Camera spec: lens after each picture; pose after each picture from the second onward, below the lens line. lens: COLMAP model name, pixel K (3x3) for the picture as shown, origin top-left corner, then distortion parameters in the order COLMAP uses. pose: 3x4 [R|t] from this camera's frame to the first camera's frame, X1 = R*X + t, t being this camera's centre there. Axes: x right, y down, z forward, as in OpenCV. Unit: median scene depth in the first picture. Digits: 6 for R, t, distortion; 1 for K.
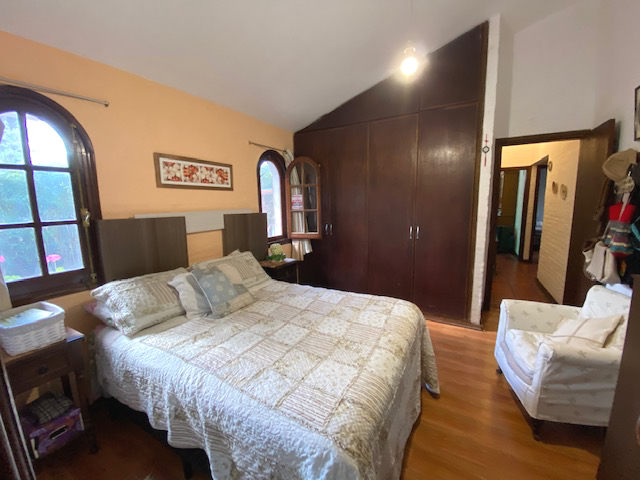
lens RADIAL K [[269.5, 0, 320.0], [0, 269.5, 240.0], [0, 0, 1]] dist [0.000099, -0.011642]
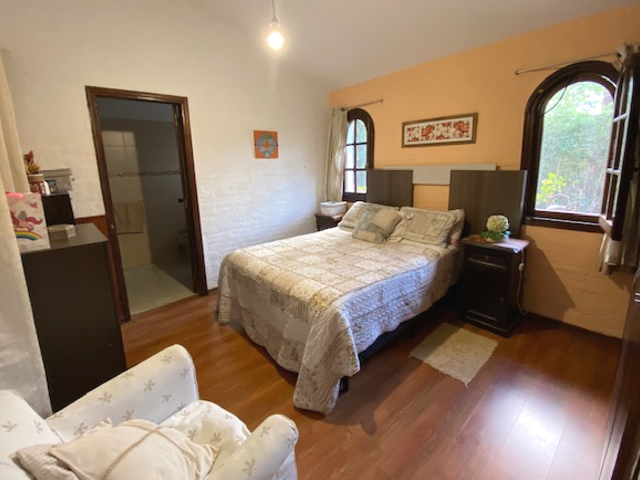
lens RADIAL K [[269.5, 0, 320.0], [0, 269.5, 240.0], [0, 0, 1]] dist [0.000099, -0.011642]
pose [[-0.344922, 0.298785, -0.889807, 0.874020], [-0.077584, 0.935664, 0.344257, -0.179373], [0.935419, 0.187777, -0.299550, 1.011288]]
